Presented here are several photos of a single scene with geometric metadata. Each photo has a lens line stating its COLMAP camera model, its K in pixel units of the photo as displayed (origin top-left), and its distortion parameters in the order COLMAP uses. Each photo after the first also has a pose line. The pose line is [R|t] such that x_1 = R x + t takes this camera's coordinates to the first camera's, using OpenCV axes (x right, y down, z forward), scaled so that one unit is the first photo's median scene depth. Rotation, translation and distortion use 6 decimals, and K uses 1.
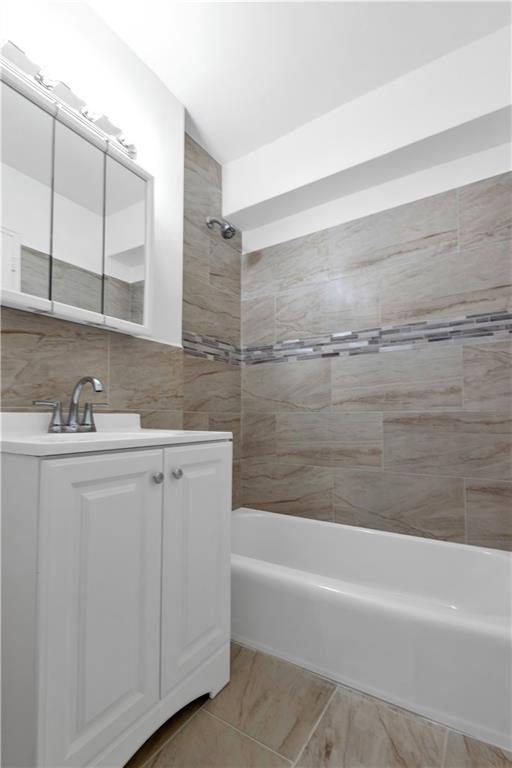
lens RADIAL K [[352.5, 0, 254.8], [0, 352.5, 389.3], [0, 0, 1]] dist [0.002039, -0.001253]
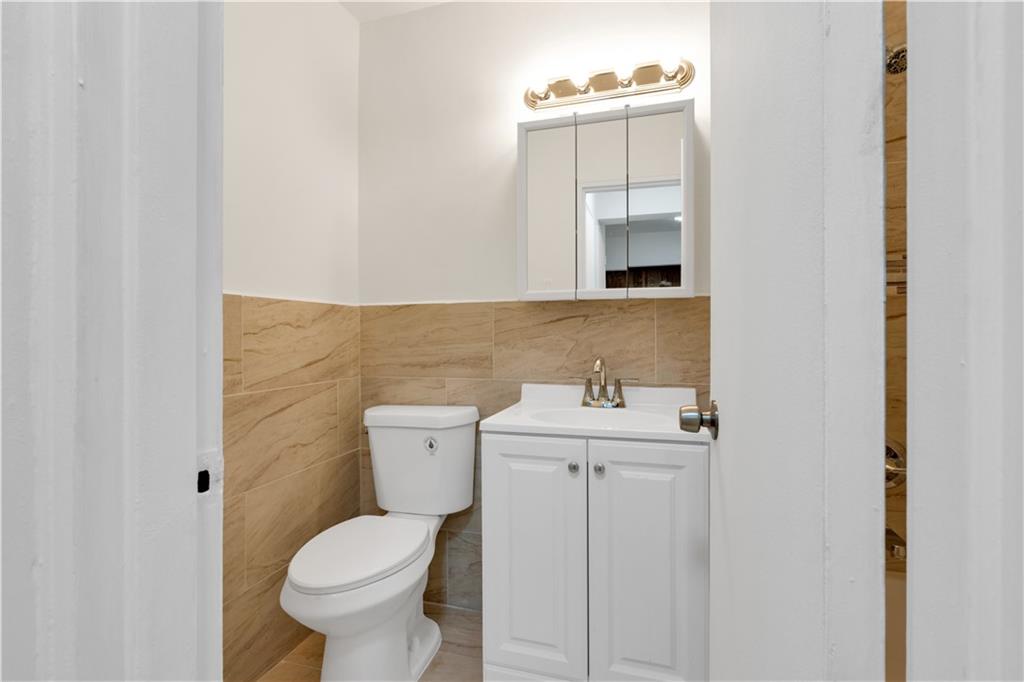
lens RADIAL K [[488.1, 0, 508.4], [0, 488.1, 339.1], [0, 0, 1]] dist [-0.002141, 0.000130]
pose [[0.275773, 0.000776, -0.961223, 0.808183], [0.076137, 0.996840, 0.022648, -0.133737], [0.958203, -0.079430, 0.274842, 0.325658]]
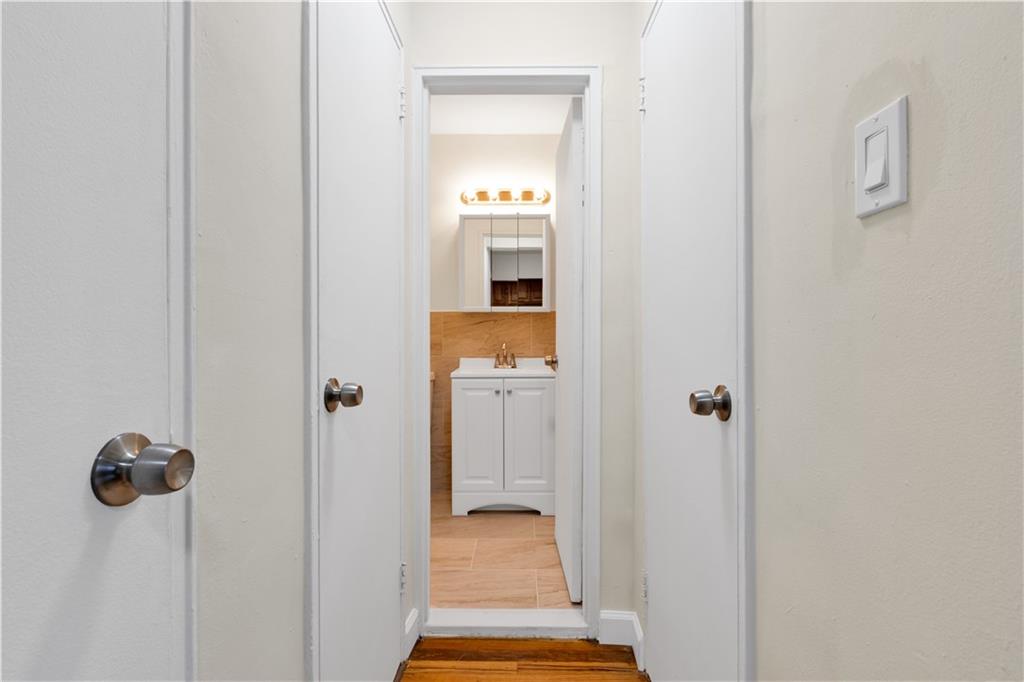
lens RADIAL K [[472.5, 0, 513.6], [0, 472.5, 335.9], [0, 0, 1]] dist [-0.000174, 0.000006]
pose [[0.535121, 0.002691, -0.844771, 1.778571], [0.067068, 0.996703, 0.045659, -0.181580], [0.842109, -0.081091, 0.533176, -0.394701]]
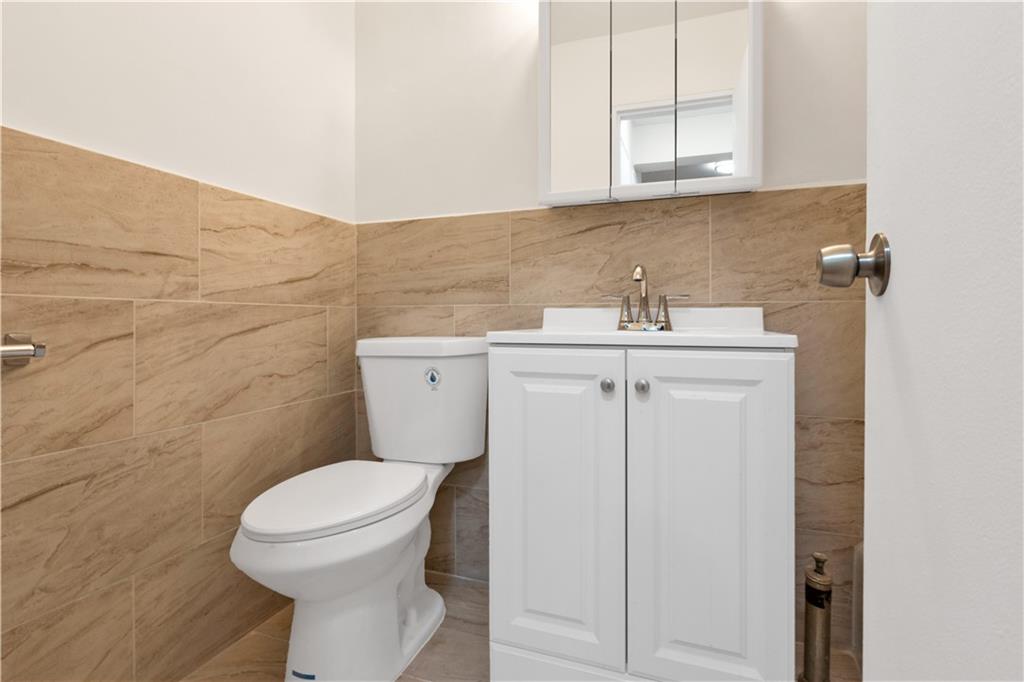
lens RADIAL K [[500.2, 0, 511.3], [0, 500.2, 320.5], [0, 0, 1]] dist [-0.001522, -0.000187]
pose [[0.224163, 0.000218, -0.974552, 0.586646], [0.074097, 0.997102, 0.017267, 0.051937], [0.971731, -0.076082, 0.223498, 0.403877]]
